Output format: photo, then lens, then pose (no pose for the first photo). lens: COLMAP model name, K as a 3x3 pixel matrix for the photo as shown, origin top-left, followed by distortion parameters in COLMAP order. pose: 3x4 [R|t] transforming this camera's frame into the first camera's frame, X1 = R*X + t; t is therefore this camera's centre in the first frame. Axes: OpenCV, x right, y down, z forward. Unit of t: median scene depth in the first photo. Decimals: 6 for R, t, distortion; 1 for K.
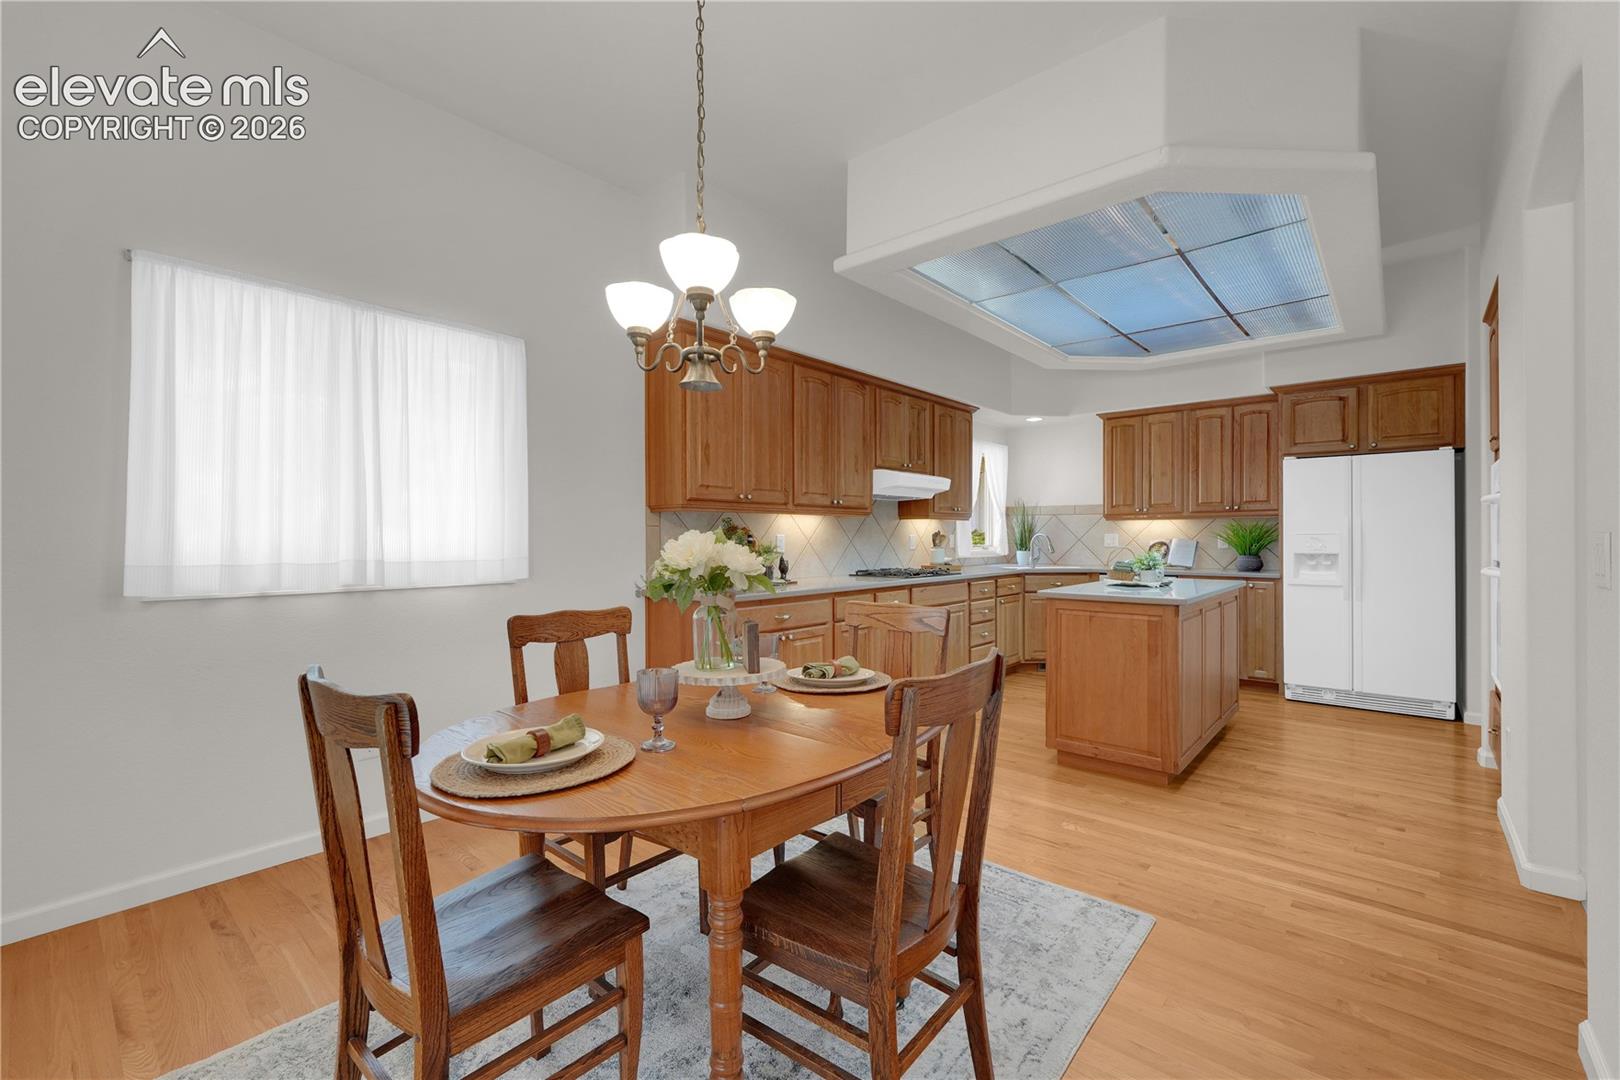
lens RADIAL K [[703.0, 0, 809.5], [0, 703.0, 536.9], [0, 0, 1]] dist [0.003913, 0.000370]
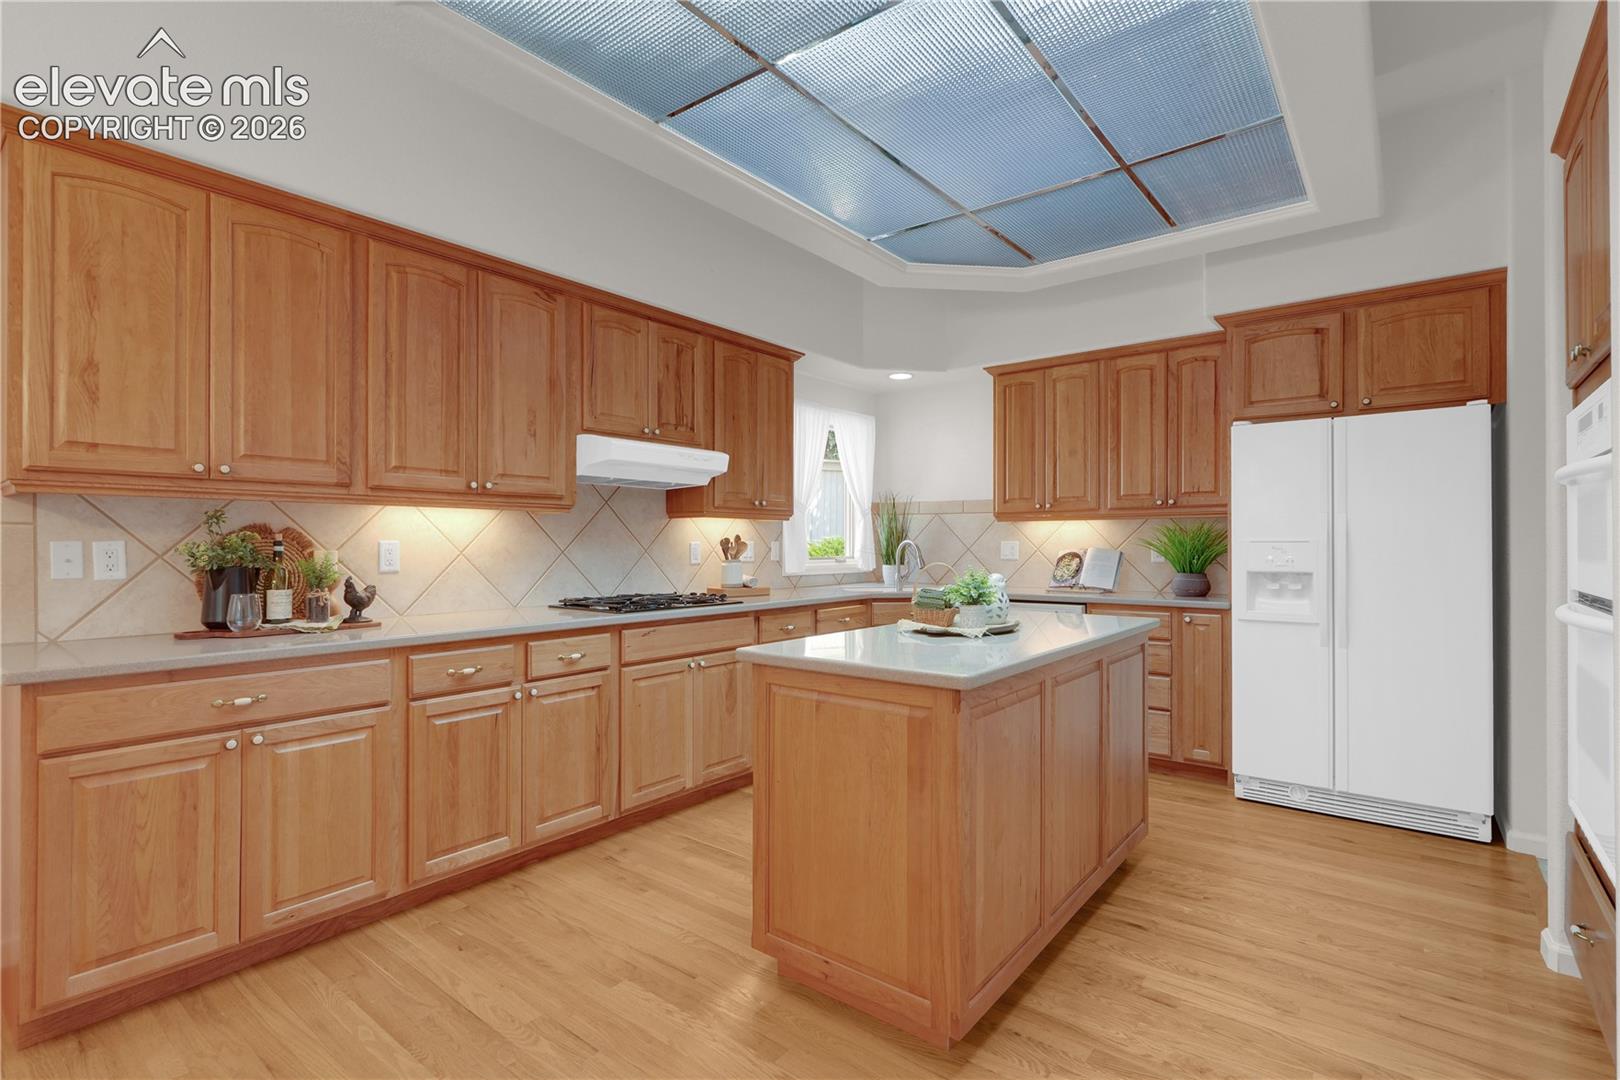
lens RADIAL K [[774.1, 0, 808.9], [0, 774.1, 541.7], [0, 0, 1]] dist [-0.002330, 0.000552]
pose [[0.999278, 0.001714, 0.037949, 0.265772], [-0.001577, 0.999992, -0.003643, -0.000420], [-0.037955, 0.003581, 0.999273, 0.315530]]
